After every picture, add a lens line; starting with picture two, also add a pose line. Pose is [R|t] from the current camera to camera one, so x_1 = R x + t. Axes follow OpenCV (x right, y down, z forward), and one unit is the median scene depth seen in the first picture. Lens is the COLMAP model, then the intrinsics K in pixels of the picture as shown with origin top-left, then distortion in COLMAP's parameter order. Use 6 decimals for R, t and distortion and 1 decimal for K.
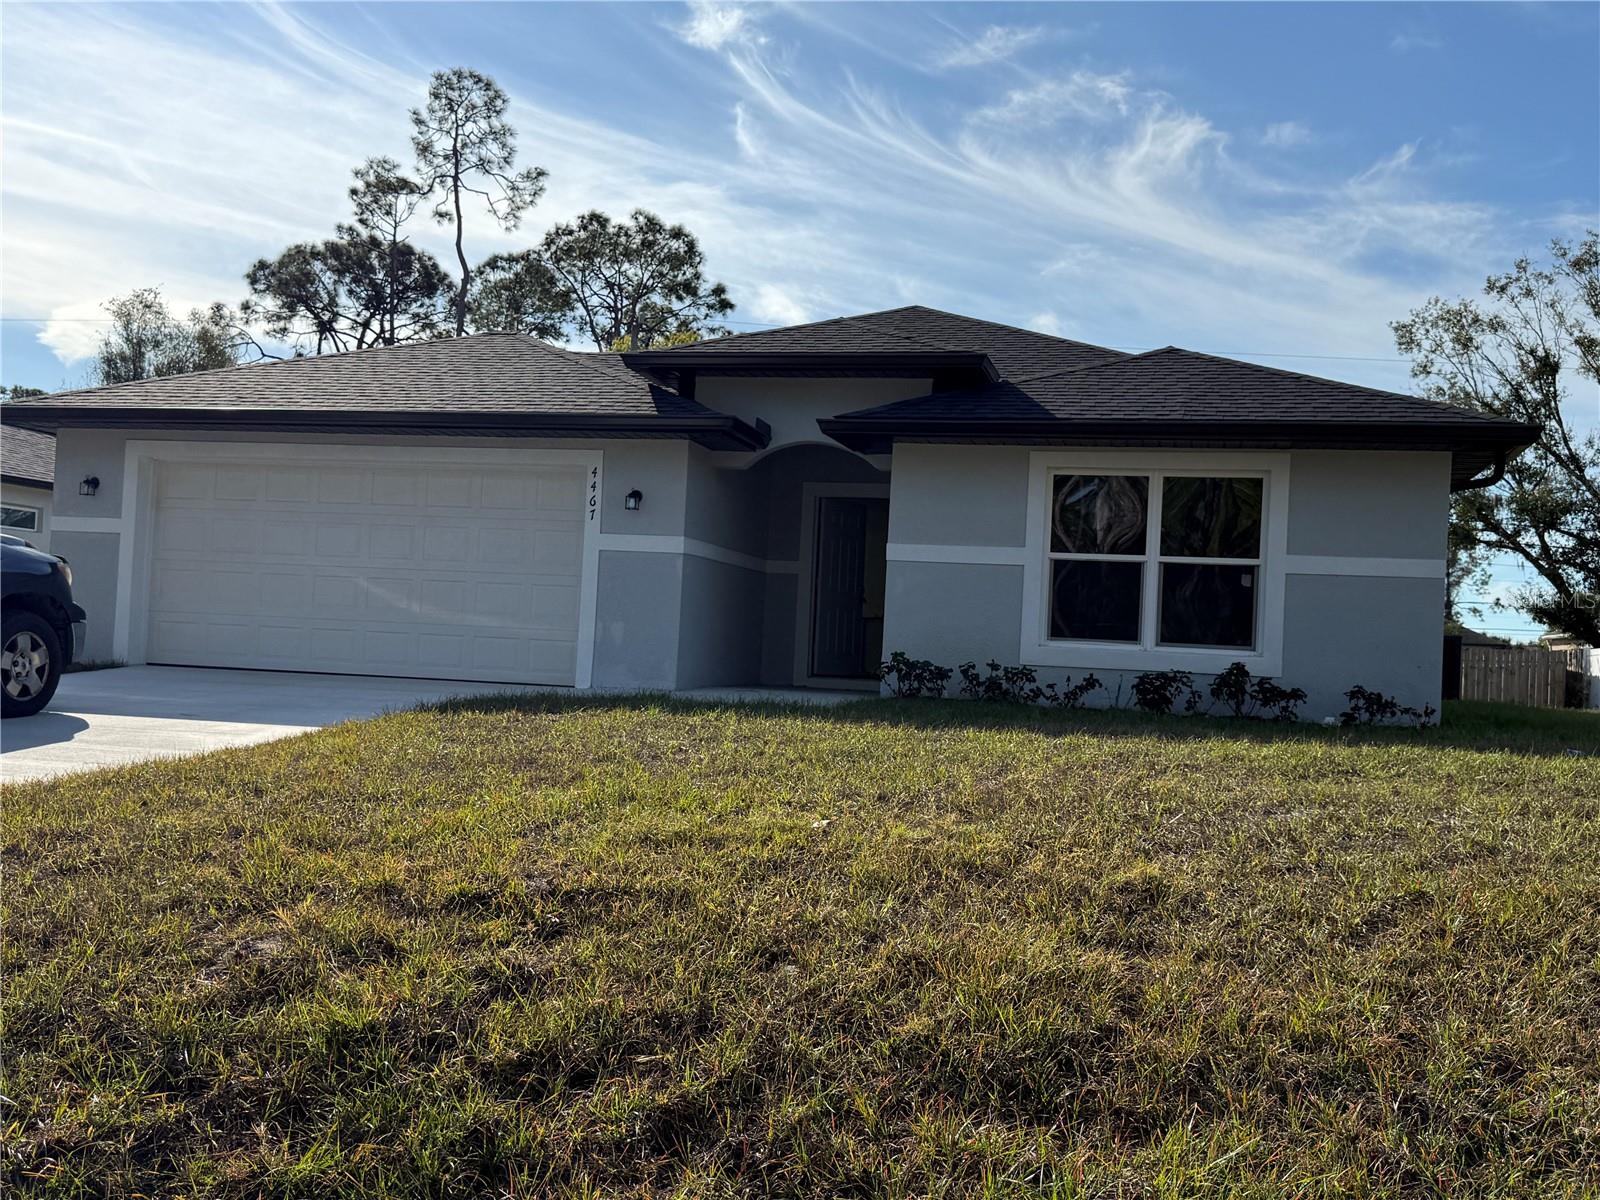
lens RADIAL K [[1590.9, 0, 804.1], [0, 1590.9, 611.6], [0, 0, 1]] dist [0.040465, 0.000000]
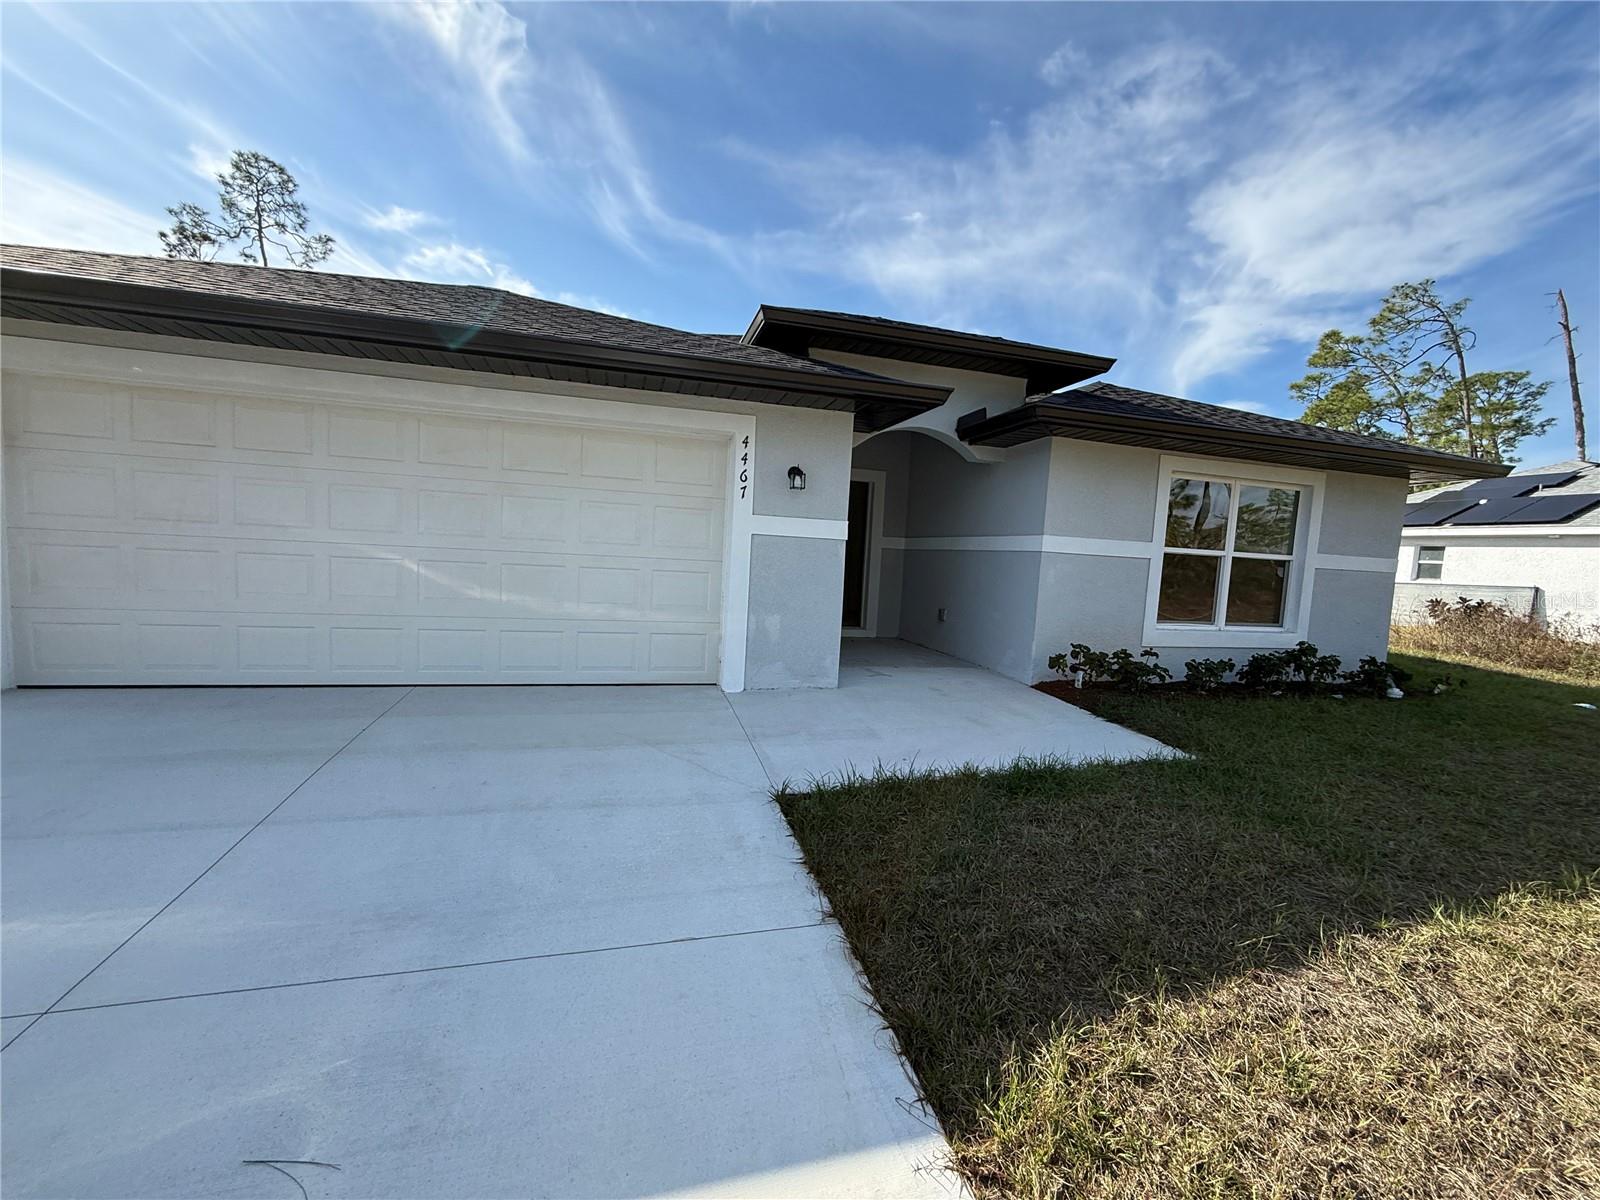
lens RADIAL K [[639.3, 0, 794.2], [0, 639.3, 611.4], [0, 0, 1]] dist [-0.001551, -0.000340]
pose [[0.876705, -0.046342, 0.478791, -0.368641], [-0.022529, 0.990300, 0.137104, -0.059431], [-0.480500, -0.130987, 0.867157, 0.895269]]
